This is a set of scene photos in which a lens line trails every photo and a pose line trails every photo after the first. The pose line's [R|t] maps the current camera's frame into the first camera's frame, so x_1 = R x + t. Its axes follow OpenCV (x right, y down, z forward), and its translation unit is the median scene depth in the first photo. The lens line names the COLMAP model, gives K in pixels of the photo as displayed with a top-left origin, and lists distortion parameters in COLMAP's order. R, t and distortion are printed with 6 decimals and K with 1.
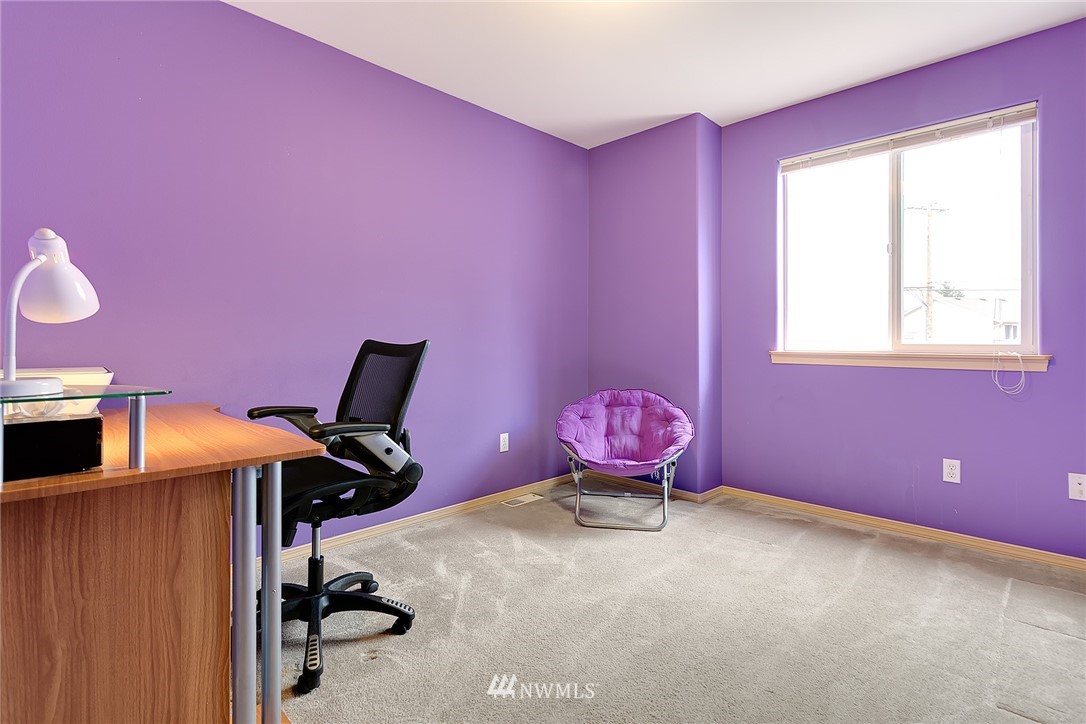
lens RADIAL K [[532.5, 0, 543.8], [0, 532.5, 328.0], [0, 0, 1]] dist [0.000809, 0.000029]
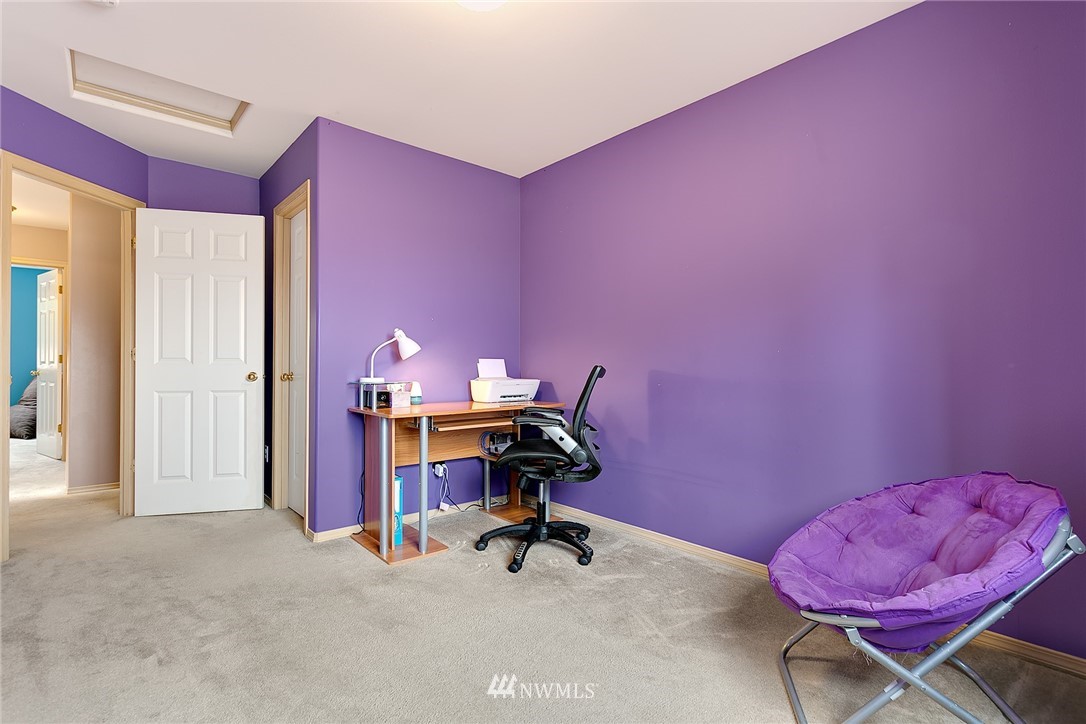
lens RADIAL K [[515.2, 0, 543.0], [0, 515.2, 362.0], [0, 0, 1]] dist [-0.004497, 0.000046]
pose [[-0.075832, -0.011292, -0.997057, 0.758090], [0.022723, 0.999657, -0.013050, 0.025755], [0.996862, -0.023646, -0.075549, 0.842729]]
